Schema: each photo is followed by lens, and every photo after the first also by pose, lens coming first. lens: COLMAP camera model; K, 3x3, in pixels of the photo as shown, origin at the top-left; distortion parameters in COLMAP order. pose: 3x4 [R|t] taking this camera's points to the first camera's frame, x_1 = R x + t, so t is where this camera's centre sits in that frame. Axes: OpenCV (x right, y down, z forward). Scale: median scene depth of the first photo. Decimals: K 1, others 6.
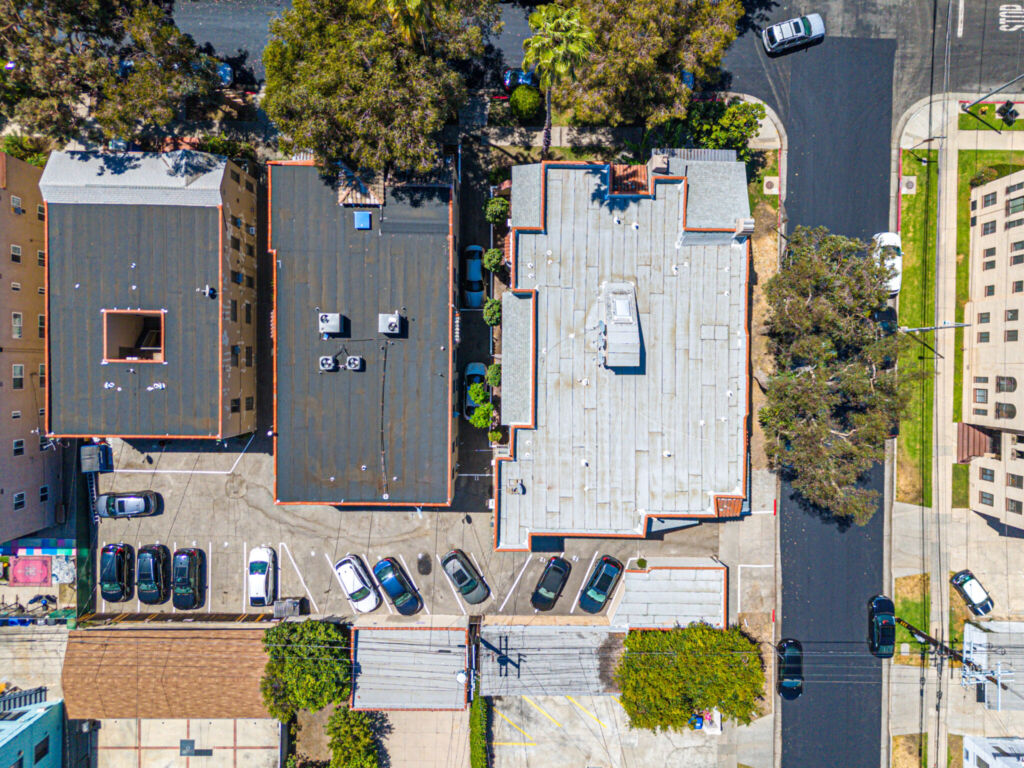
lens RADIAL K [[751.1, 0, 512.0], [0, 751.1, 384.0], [0, 0, 1]] dist [0.068884, -0.070139]
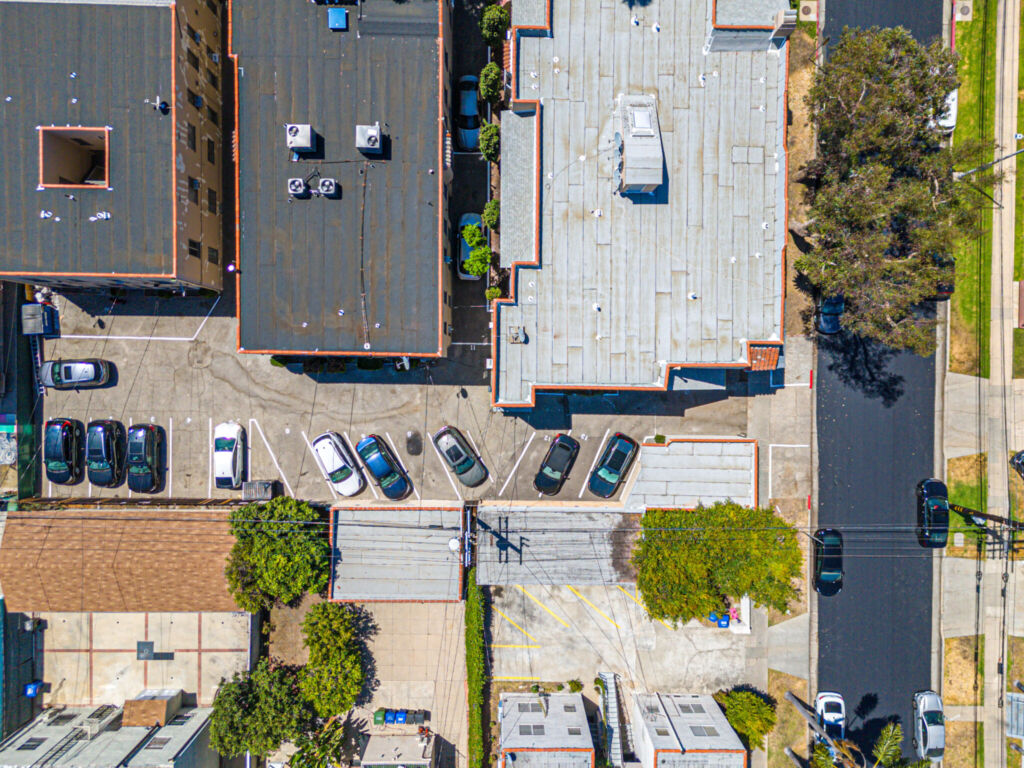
lens RADIAL K [[751.1, 0, 512.0], [0, 751.1, 384.0], [0, 0, 1]] dist [0.068884, -0.070139]
pose [[0.999997, -0.000956, -0.002126, 0.000918], [0.000954, 0.999999, -0.001170, 0.174017], [0.002128, 0.001168, 0.999997, 0.121127]]
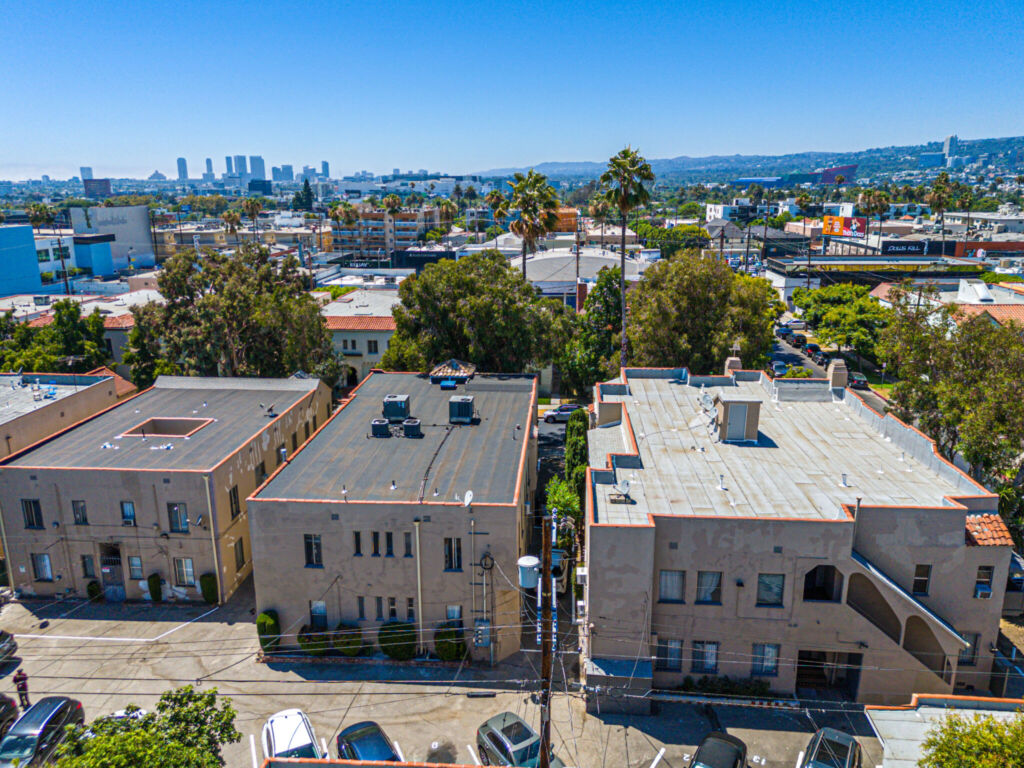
lens RADIAL K [[751.1, 0, 512.0], [0, 751.1, 384.0], [0, 0, 1]] dist [0.068884, -0.070139]
pose [[0.997773, -0.001186, -0.066691, -0.039255], [-0.064629, 0.230081, -0.971023, 0.667766], [0.016496, 0.973171, 0.229492, 0.674184]]
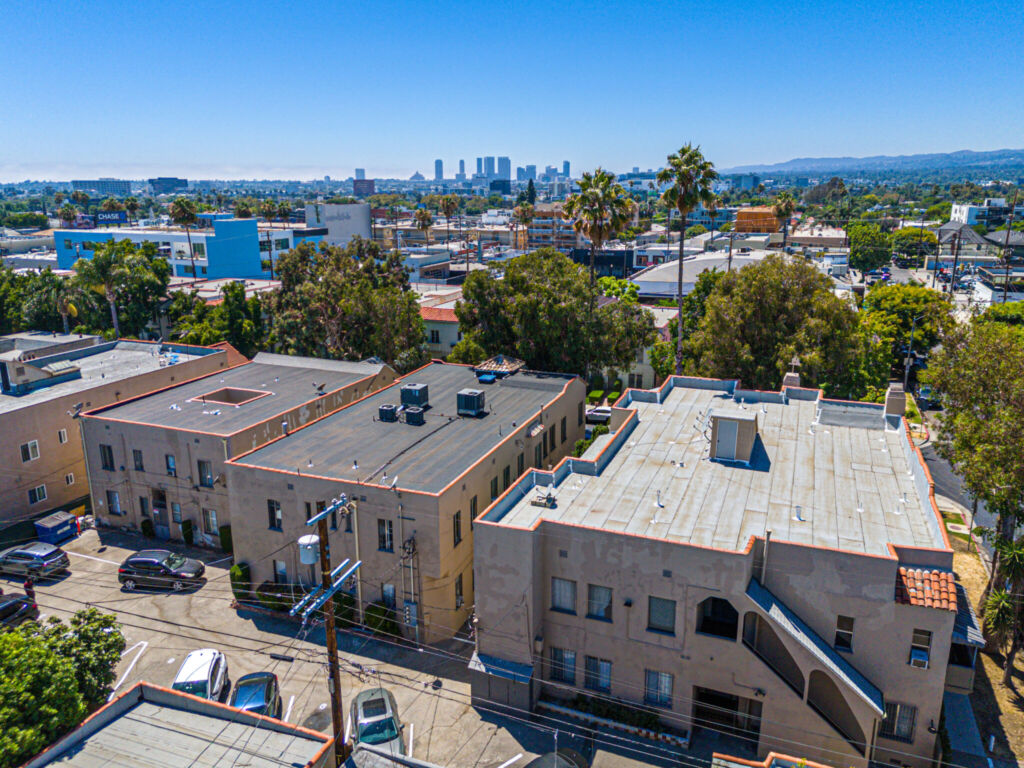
lens RADIAL K [[751.1, 0, 512.0], [0, 751.1, 384.0], [0, 0, 1]] dist [0.068884, -0.070139]
pose [[0.933146, 0.075919, -0.351390, 0.176055], [-0.359439, 0.214737, -0.908125, 0.630709], [0.006512, 0.973717, 0.227669, 0.675982]]
